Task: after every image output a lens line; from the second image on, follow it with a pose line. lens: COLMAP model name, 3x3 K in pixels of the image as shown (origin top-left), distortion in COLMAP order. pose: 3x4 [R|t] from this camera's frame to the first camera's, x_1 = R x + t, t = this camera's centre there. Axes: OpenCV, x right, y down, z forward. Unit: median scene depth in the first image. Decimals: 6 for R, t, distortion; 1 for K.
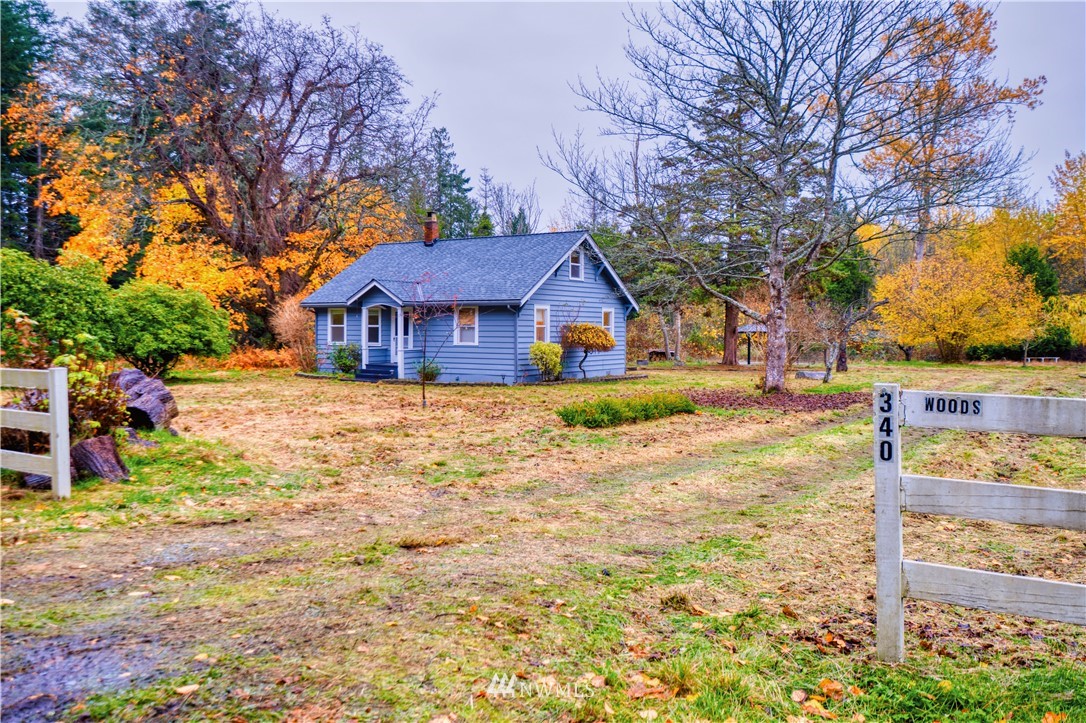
lens RADIAL K [[921.1, 0, 541.1], [0, 921.1, 400.2], [0, 0, 1]] dist [0.002482, 0.009767]
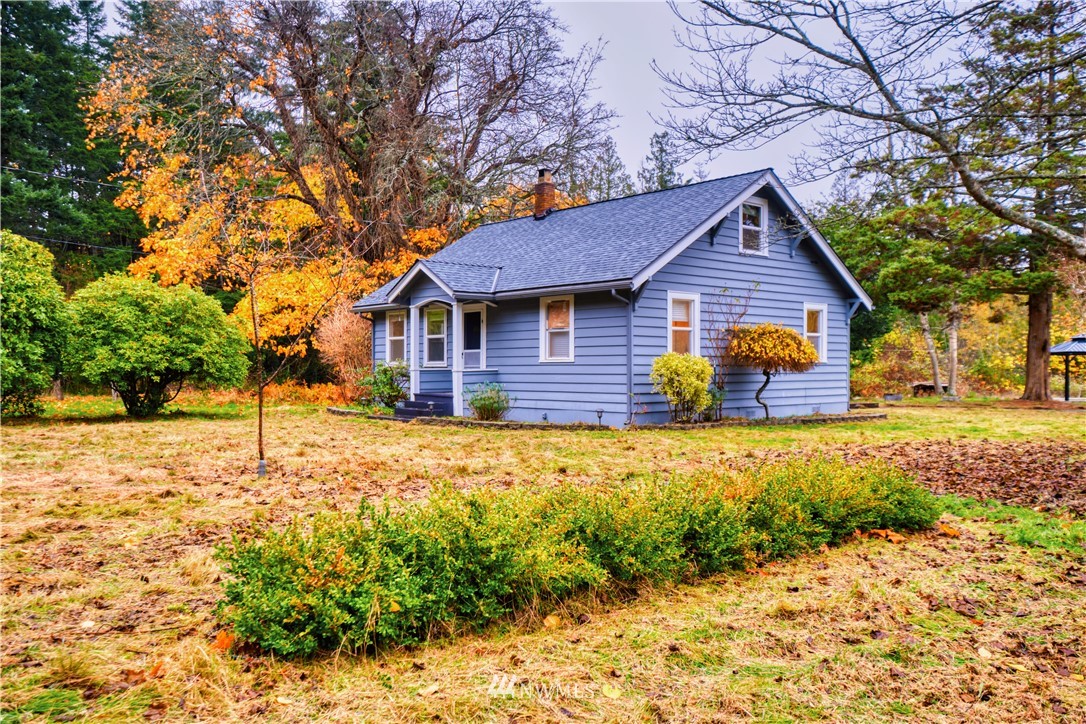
lens RADIAL K [[921.1, 0, 541.1], [0, 921.1, 400.7], [0, 0, 1]] dist [0.002482, 0.009767]
pose [[0.959537, 0.003587, -0.281560, 0.077738], [-0.016088, 0.998984, -0.042097, -0.008210], [0.281123, 0.044923, 0.958620, 0.406890]]
